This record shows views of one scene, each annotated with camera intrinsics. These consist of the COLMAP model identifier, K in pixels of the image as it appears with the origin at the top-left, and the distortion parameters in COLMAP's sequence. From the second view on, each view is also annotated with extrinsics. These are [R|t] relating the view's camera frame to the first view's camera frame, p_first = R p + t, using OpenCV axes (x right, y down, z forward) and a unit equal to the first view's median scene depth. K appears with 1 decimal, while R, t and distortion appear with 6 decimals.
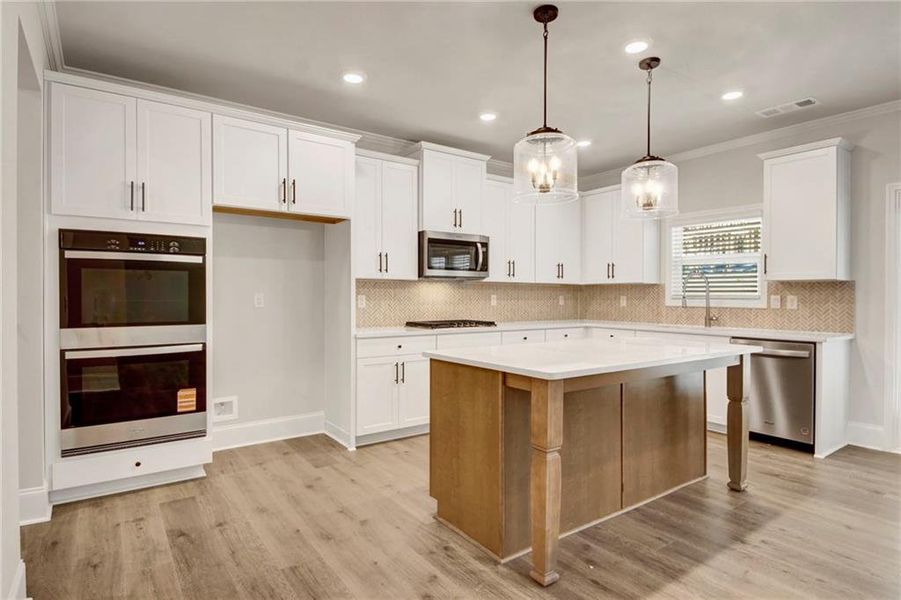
lens RADIAL K [[487.0, 0, 450.5], [0, 487.0, 300.0], [0, 0, 1]] dist [0.001526, -0.001583]
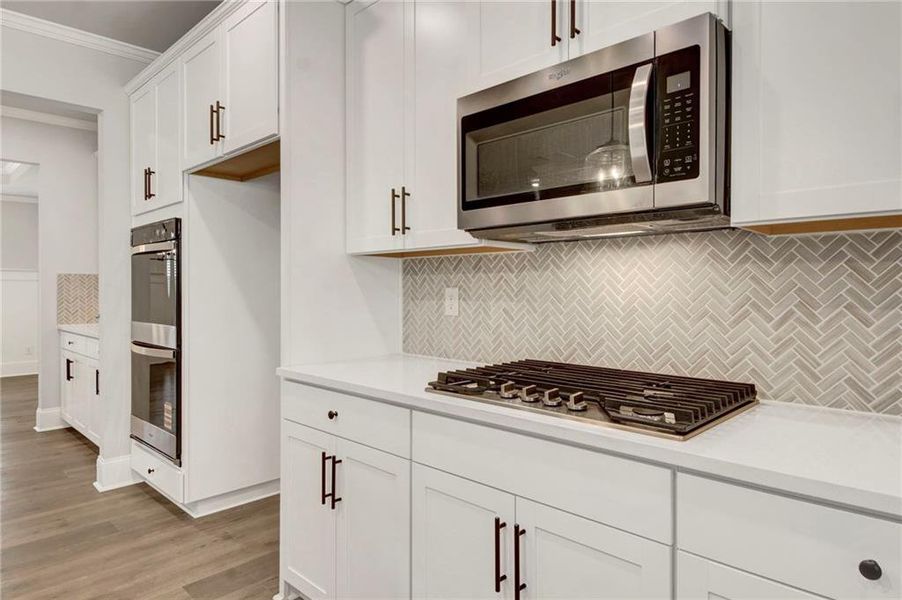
lens RADIAL K [[545.1, 0, 451.0], [0, 545.1, 300.0], [0, 0, 1]] dist [0.004880, 0.001332]
pose [[0.176998, 0.012550, -0.984131, 0.328359], [-0.008271, 0.999902, 0.011263, -0.005282], [0.984177, 0.006146, 0.177084, 0.932755]]
